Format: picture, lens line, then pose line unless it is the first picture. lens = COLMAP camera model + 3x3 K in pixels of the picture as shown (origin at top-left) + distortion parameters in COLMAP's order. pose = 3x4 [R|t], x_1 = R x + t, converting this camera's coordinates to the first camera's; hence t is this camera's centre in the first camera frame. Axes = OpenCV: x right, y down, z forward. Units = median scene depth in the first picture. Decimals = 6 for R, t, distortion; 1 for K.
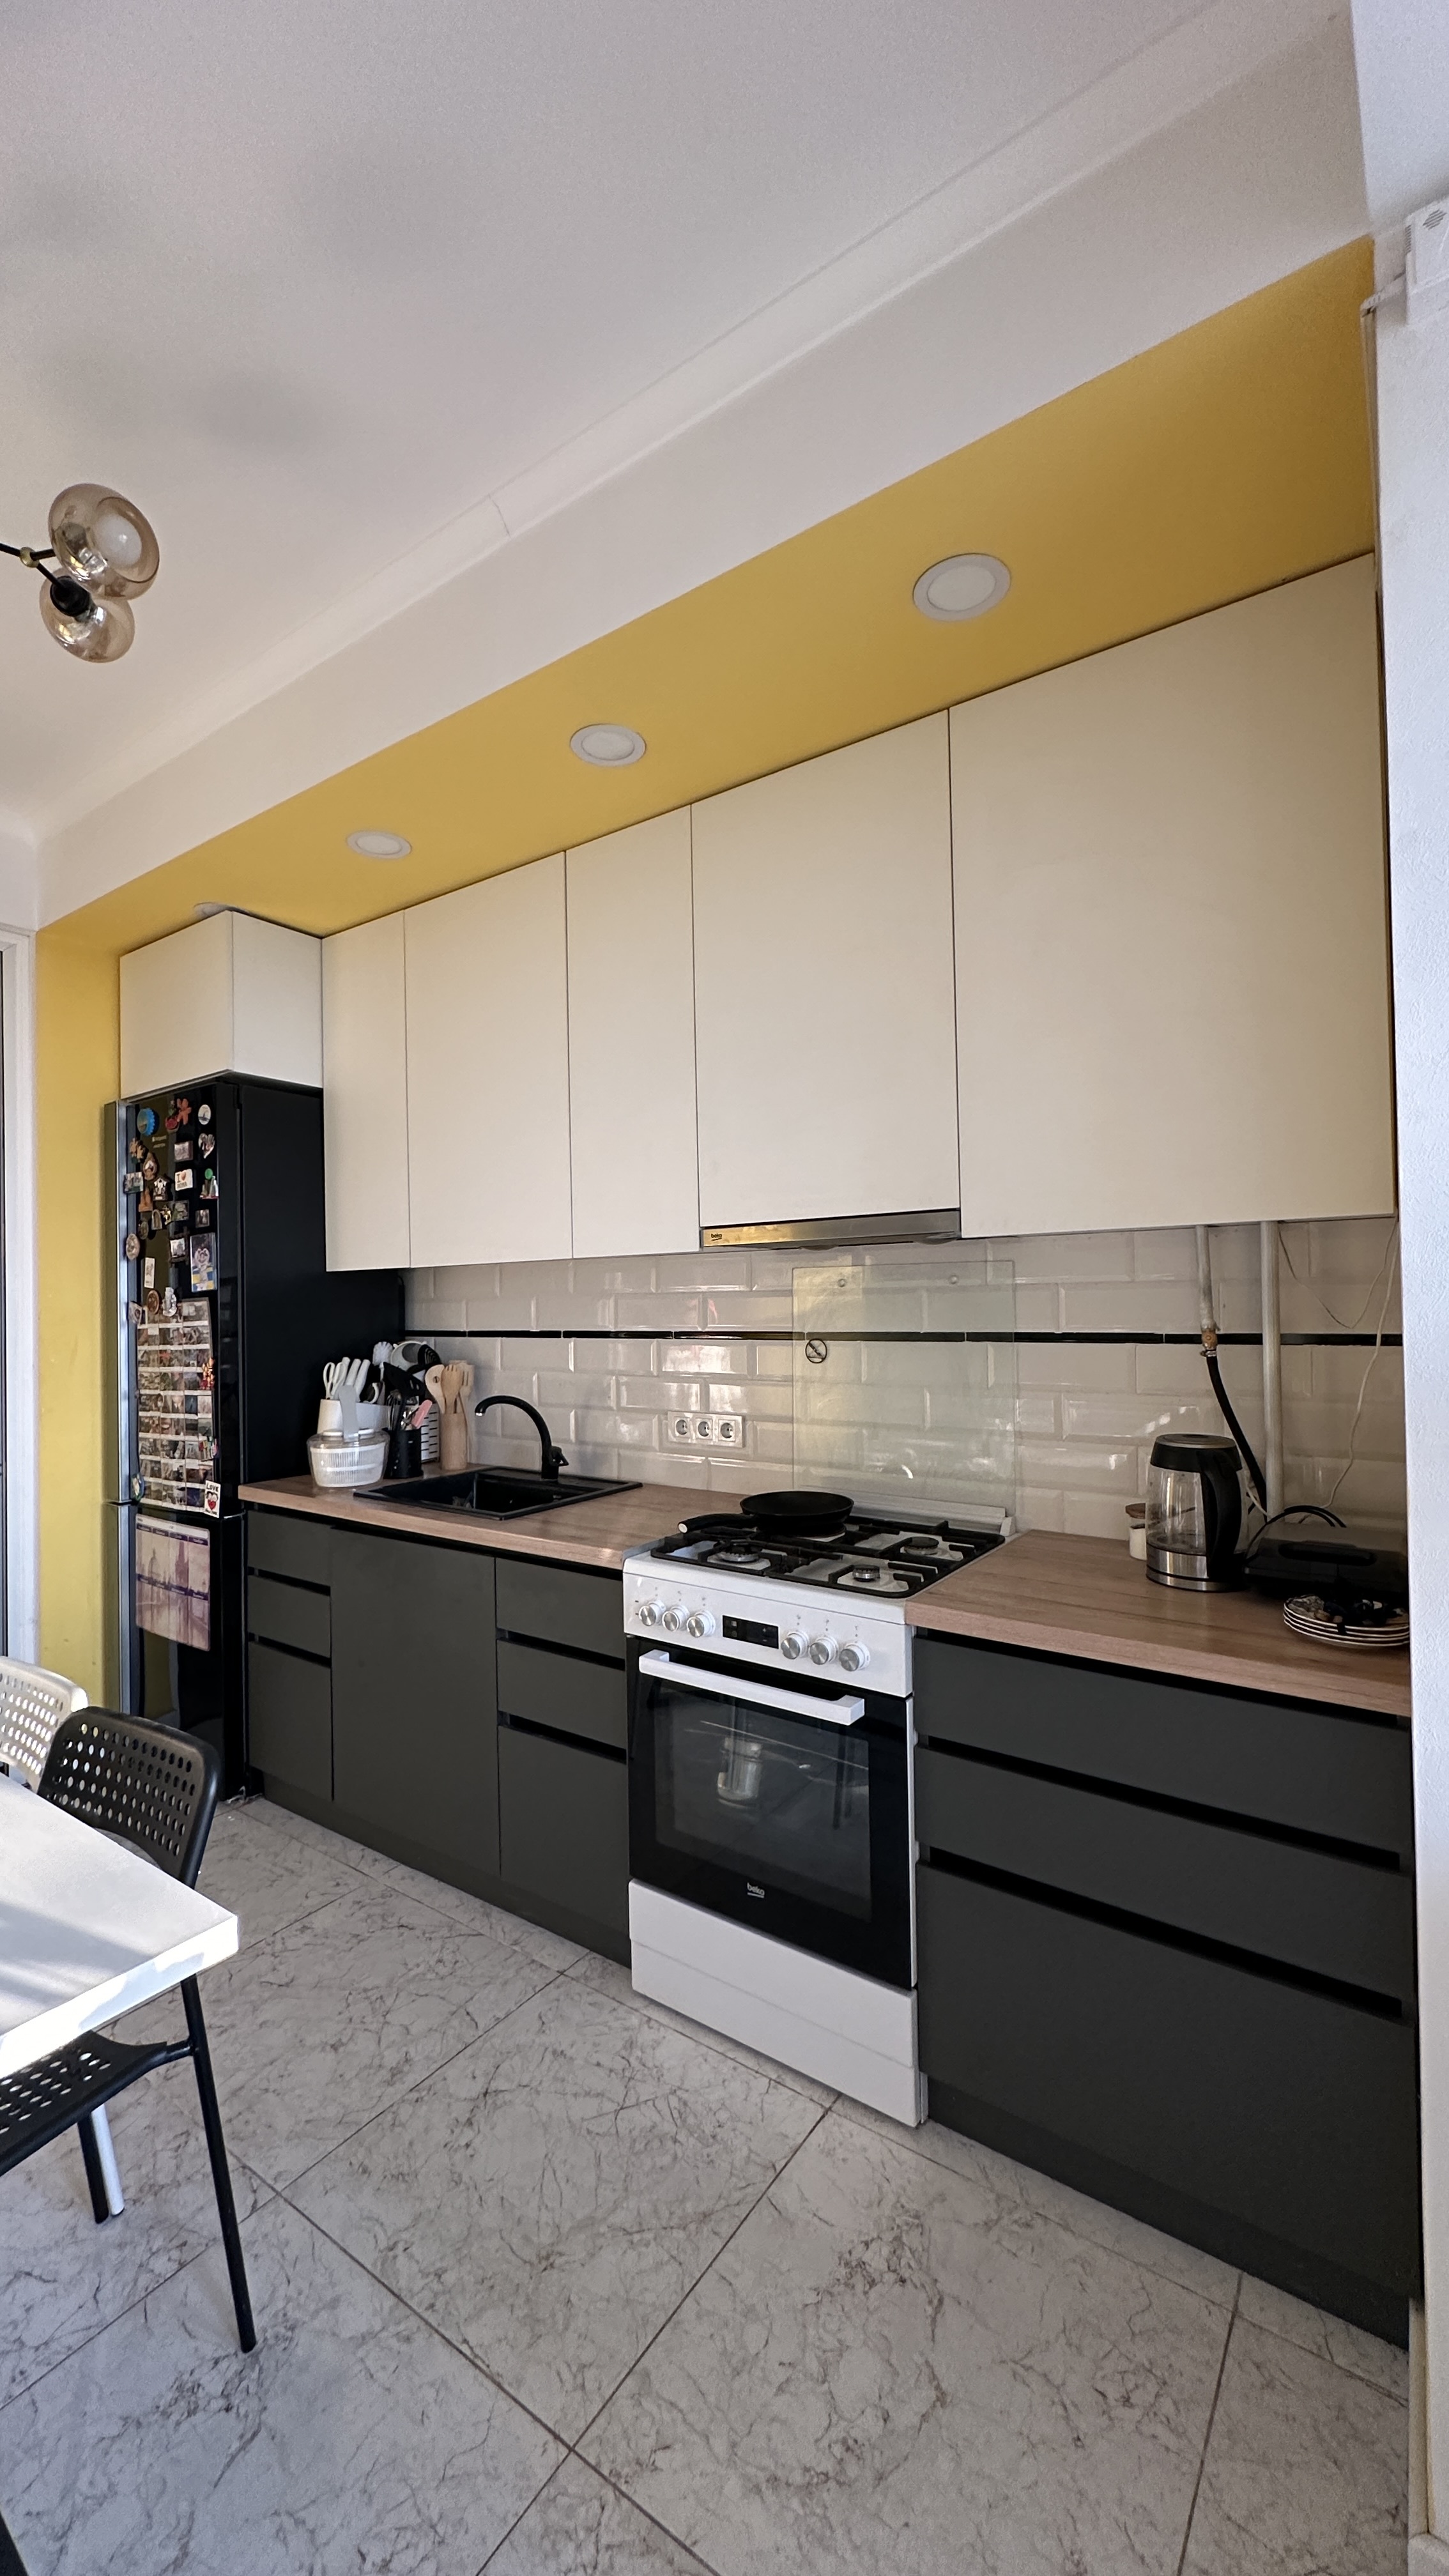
lens RADIAL K [[1021.7, 0, 721.1], [0, 1021.7, 1287.7], [0, 0, 1]] dist [-0.000105, 0.001075]
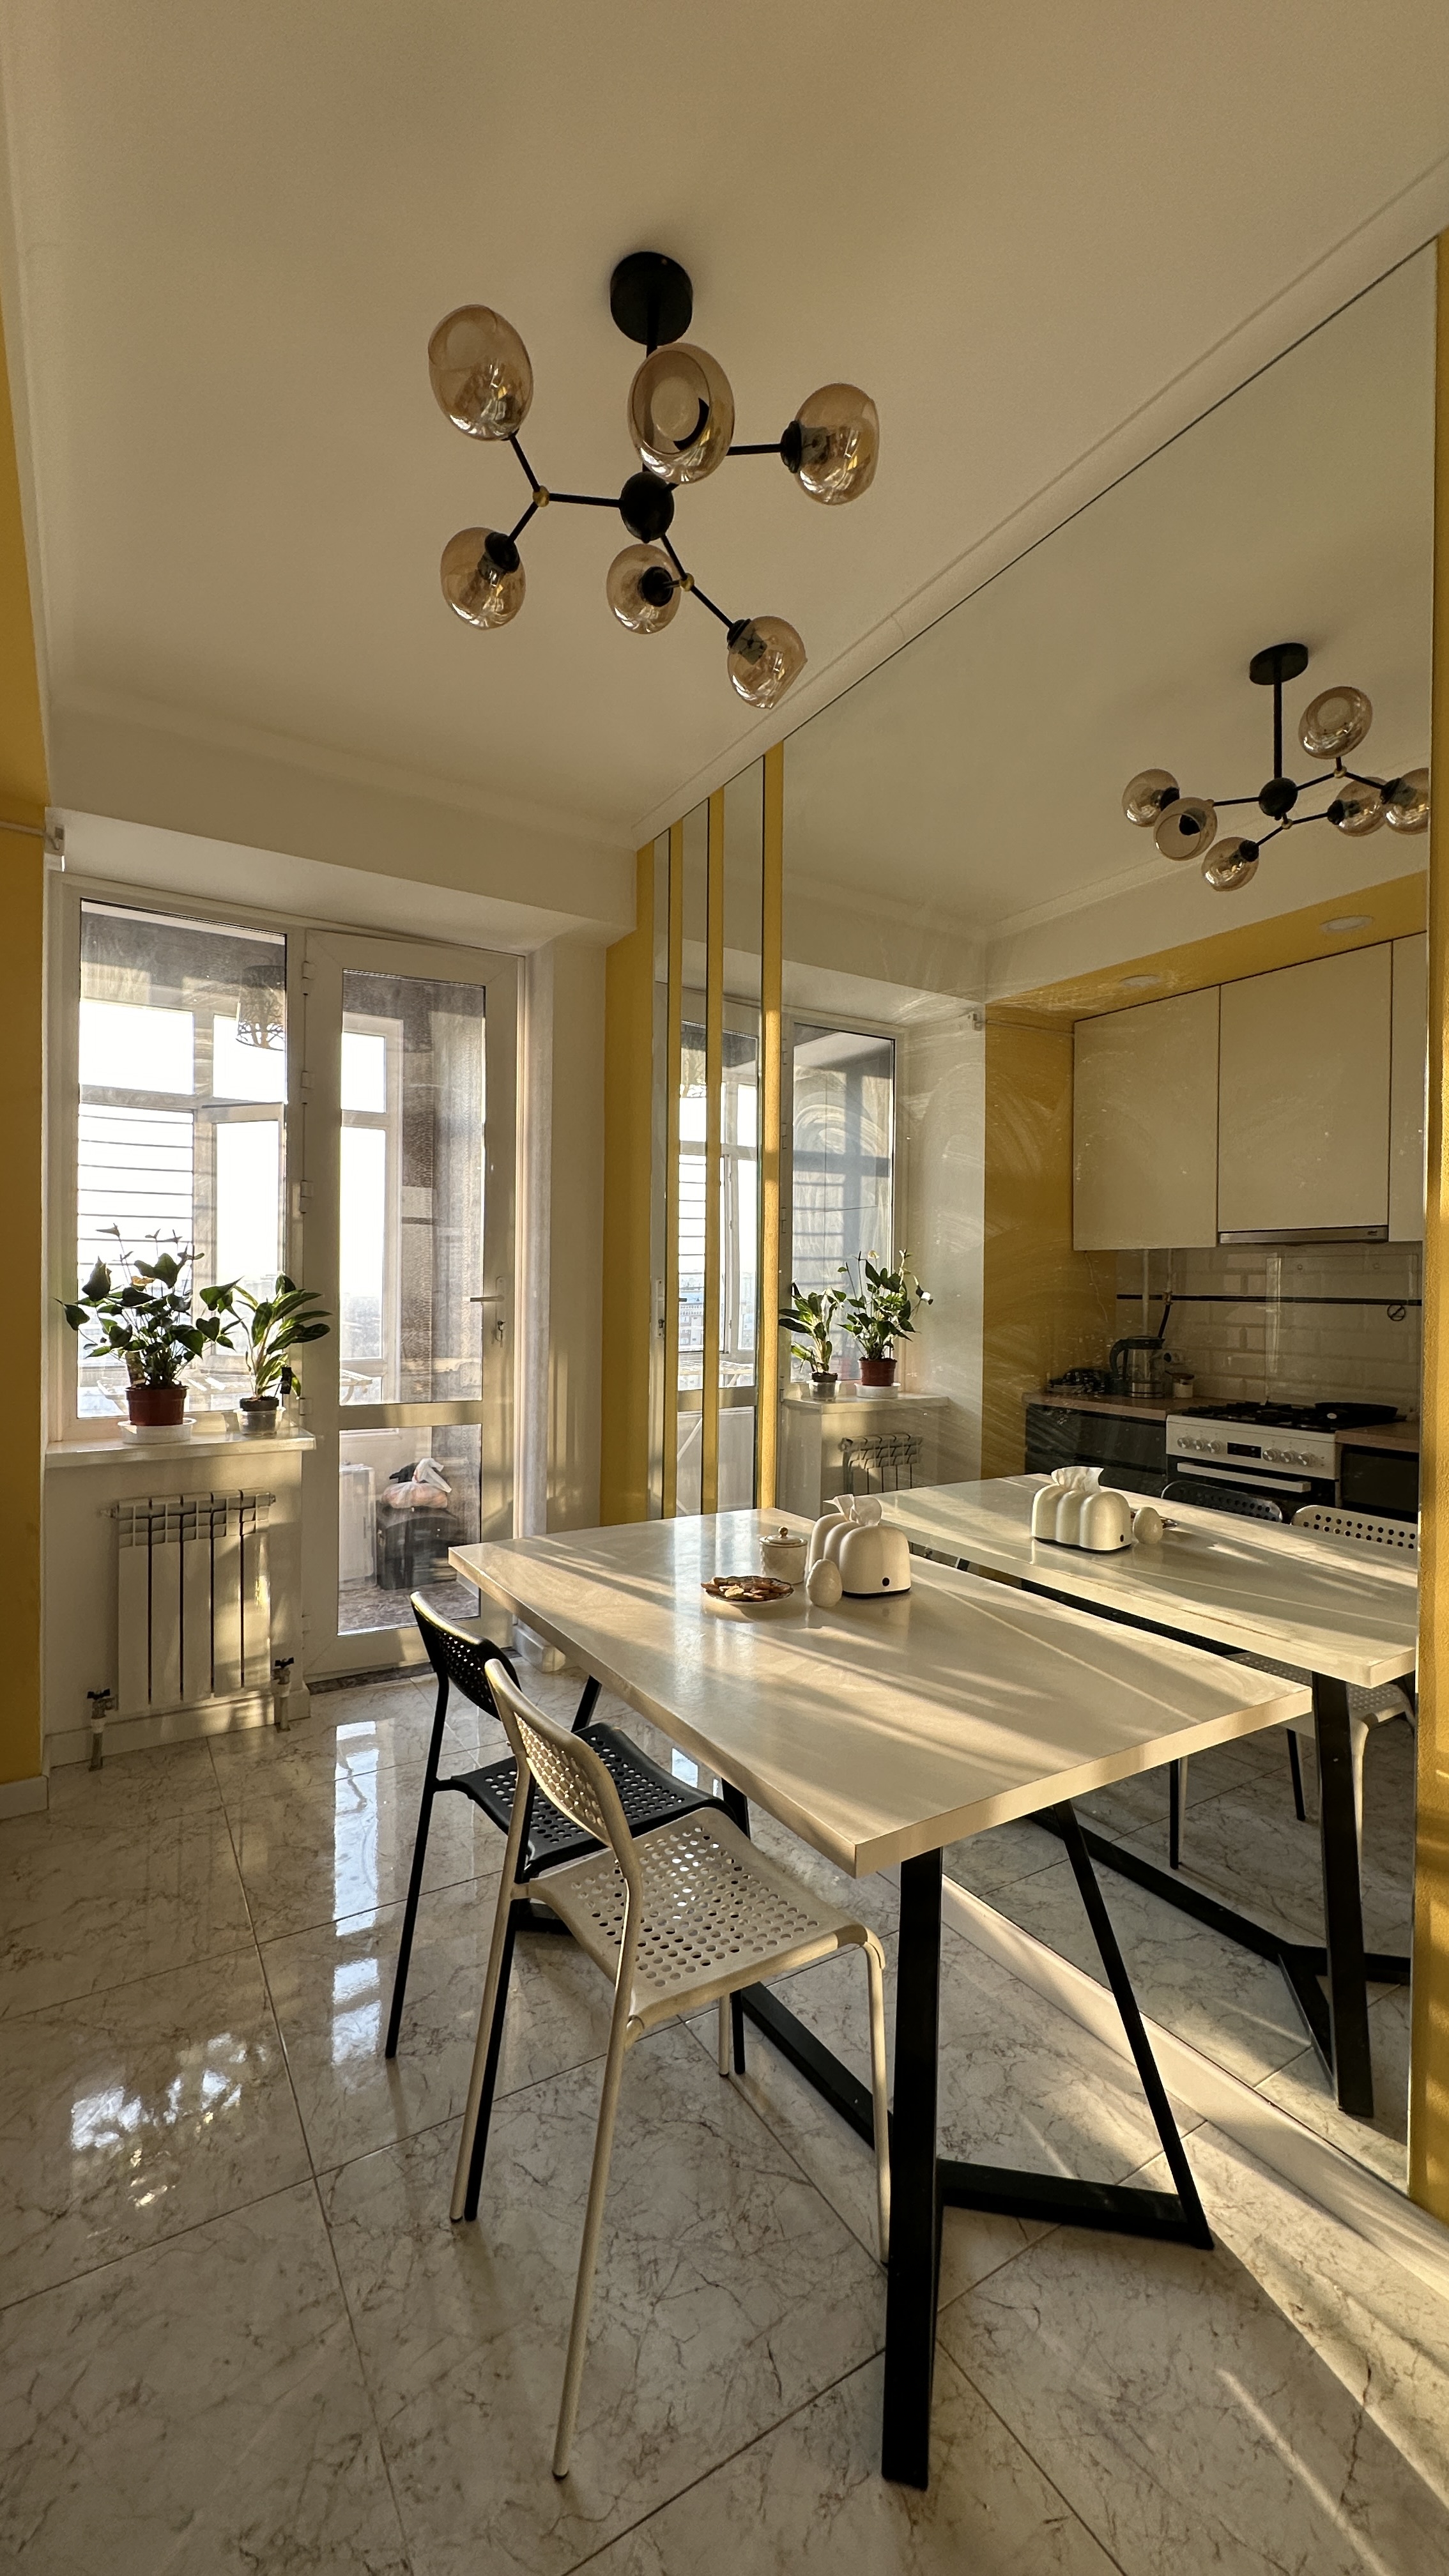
lens RADIAL K [[1021.7, 0, 721.1], [0, 1021.7, 1288.7], [0, 0, 1]] dist [-0.000105, 0.001075]
pose [[-0.920033, 0.007260, 0.391773, -0.756714], [0.000333, 0.999842, -0.017747, 0.051428], [-0.391840, -0.016197, -0.919891, 1.136843]]
